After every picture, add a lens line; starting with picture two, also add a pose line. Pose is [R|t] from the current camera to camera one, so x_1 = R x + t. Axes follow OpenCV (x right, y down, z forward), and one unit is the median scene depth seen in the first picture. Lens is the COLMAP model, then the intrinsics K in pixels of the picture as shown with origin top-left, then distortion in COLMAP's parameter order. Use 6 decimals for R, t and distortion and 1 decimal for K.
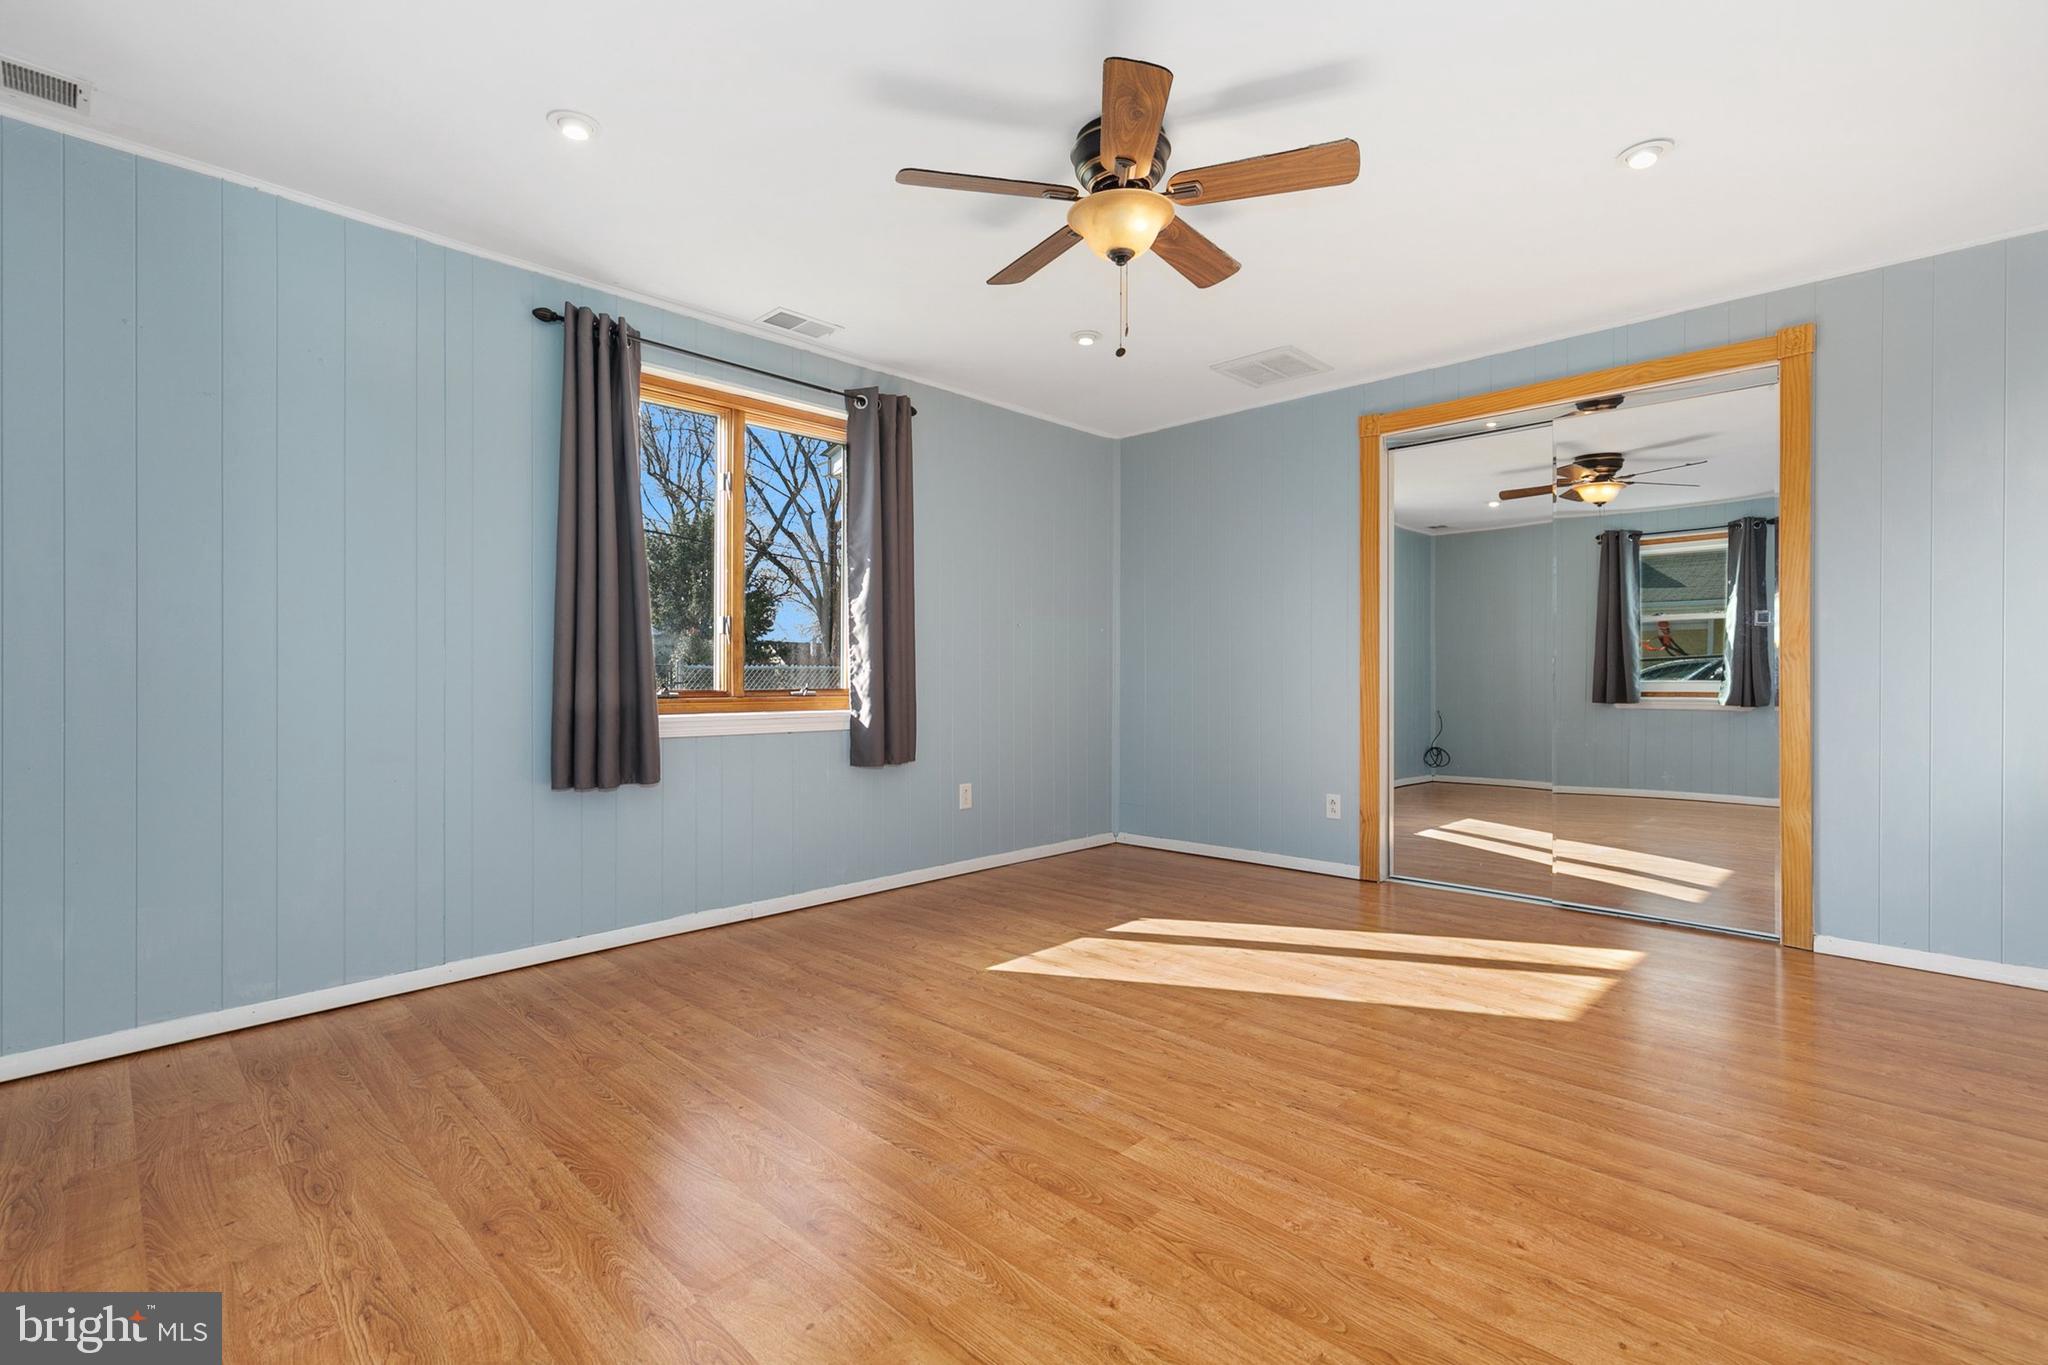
lens RADIAL K [[940.1, 0, 1020.6], [0, 940.1, 662.0], [0, 0, 1]] dist [0.011542, -0.004194]
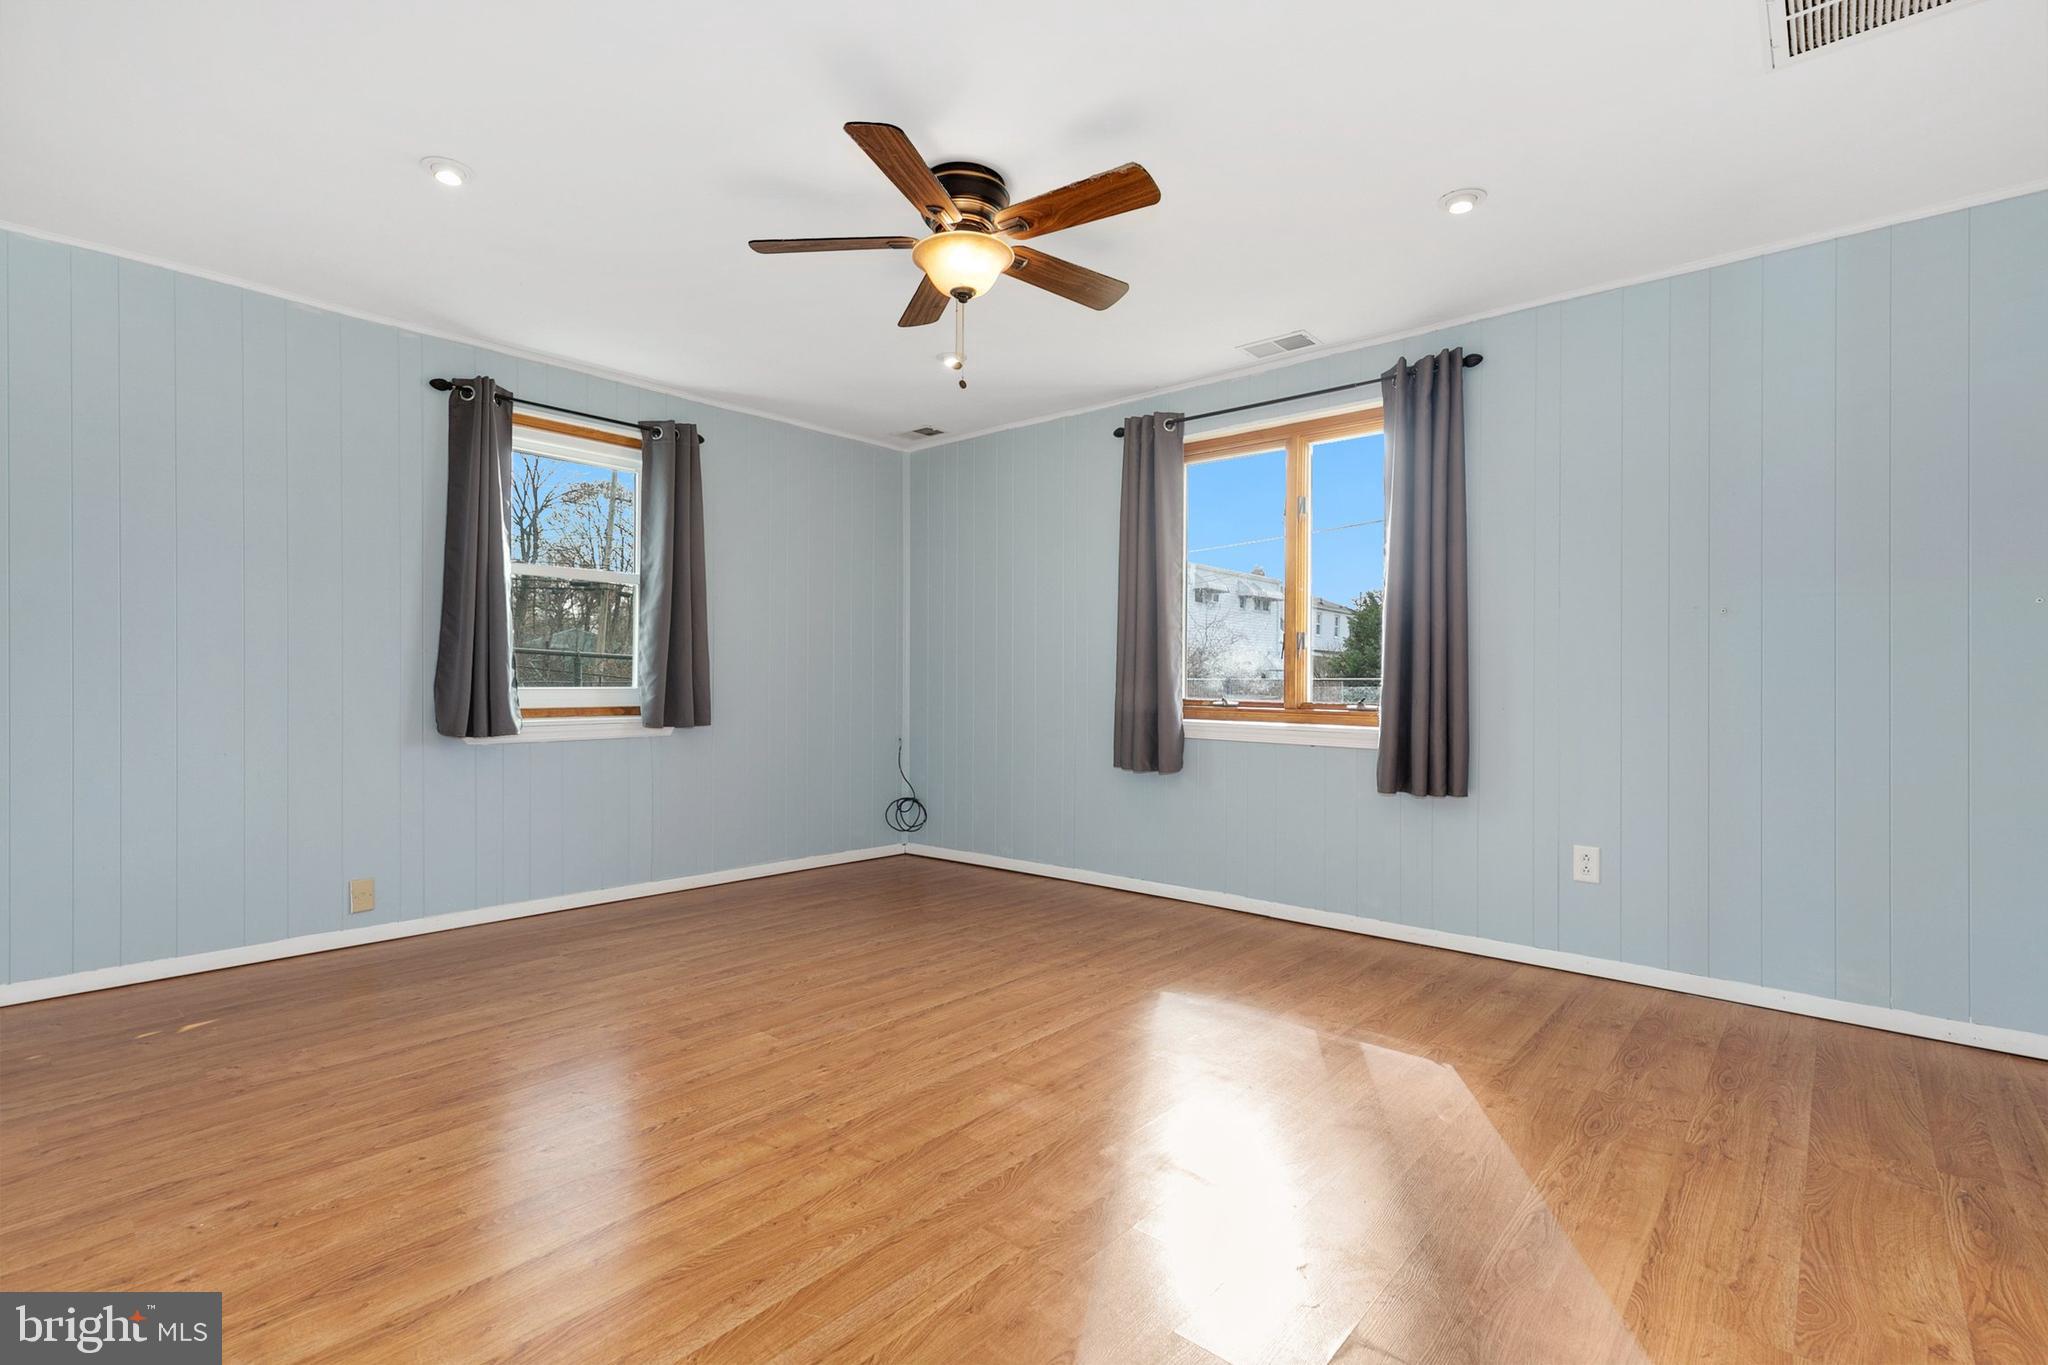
lens RADIAL K [[922.5, 0, 1021.8], [0, 922.5, 682.7], [0, 0, 1]] dist [0.006420, -0.000055]
pose [[0.059949, 0.003871, -0.998194, 1.177733], [0.006596, 0.999969, 0.004274, 0.000127], [0.998180, -0.006841, 0.059922, 1.030205]]
